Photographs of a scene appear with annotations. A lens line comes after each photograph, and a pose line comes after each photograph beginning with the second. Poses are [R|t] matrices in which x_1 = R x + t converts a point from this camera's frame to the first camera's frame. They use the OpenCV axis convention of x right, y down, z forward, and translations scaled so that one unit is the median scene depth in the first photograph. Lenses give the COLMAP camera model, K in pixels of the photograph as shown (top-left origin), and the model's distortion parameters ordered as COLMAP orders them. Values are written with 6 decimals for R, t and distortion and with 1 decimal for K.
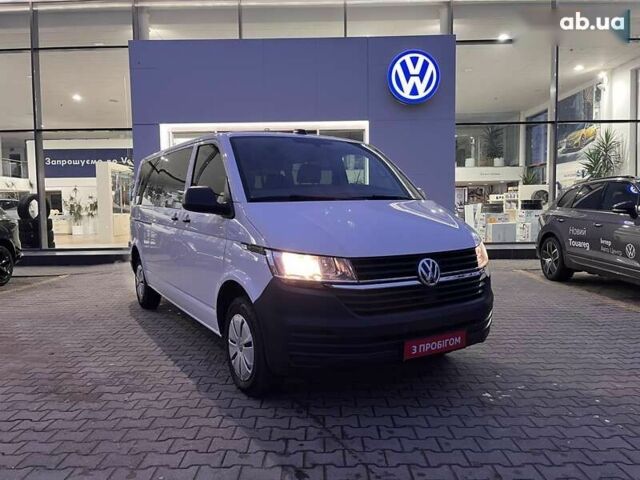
lens RADIAL K [[482.5, 0, 321.7], [0, 482.5, 242.5], [0, 0, 1]] dist [0.060657, -0.082673]
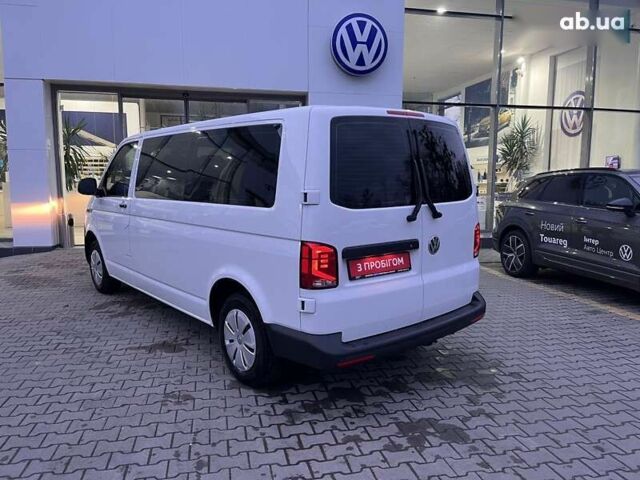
lens RADIAL K [[482.5, 0, 320.4], [0, 482.5, 242.0], [0, 0, 1]] dist [0.060657, -0.082673]
pose [[0.974427, -0.010340, 0.224466, -0.072893], [-0.000861, 0.998762, 0.049746, -0.026121], [-0.224703, -0.048667, 0.973211, 0.131907]]
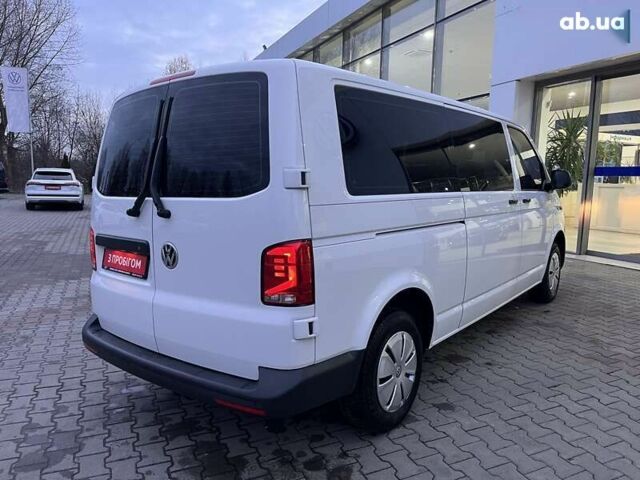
lens RADIAL K [[482.5, 0, 316.9], [0, 482.5, 238.8], [0, 0, 1]] dist [0.060657, -0.082673]
pose [[0.410723, 0.128845, -0.902610, 0.260774], [-0.080451, 0.991225, 0.104886, -0.043383], [0.908204, 0.029537, 0.417485, 0.362854]]
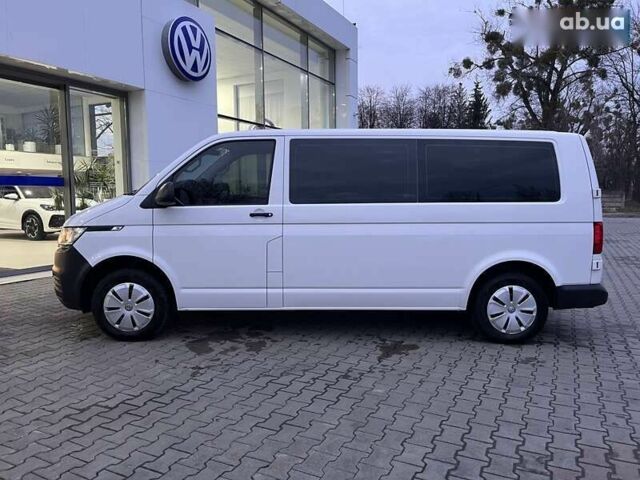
lens RADIAL K [[482.5, 0, 321.2], [0, 482.5, 236.4], [0, 0, 1]] dist [0.060657, -0.082673]
pose [[0.443672, -0.064872, 0.893838, -0.444354], [0.063278, 0.997155, 0.040962, -0.032166], [-0.893953, 0.038387, 0.446514, 0.387153]]
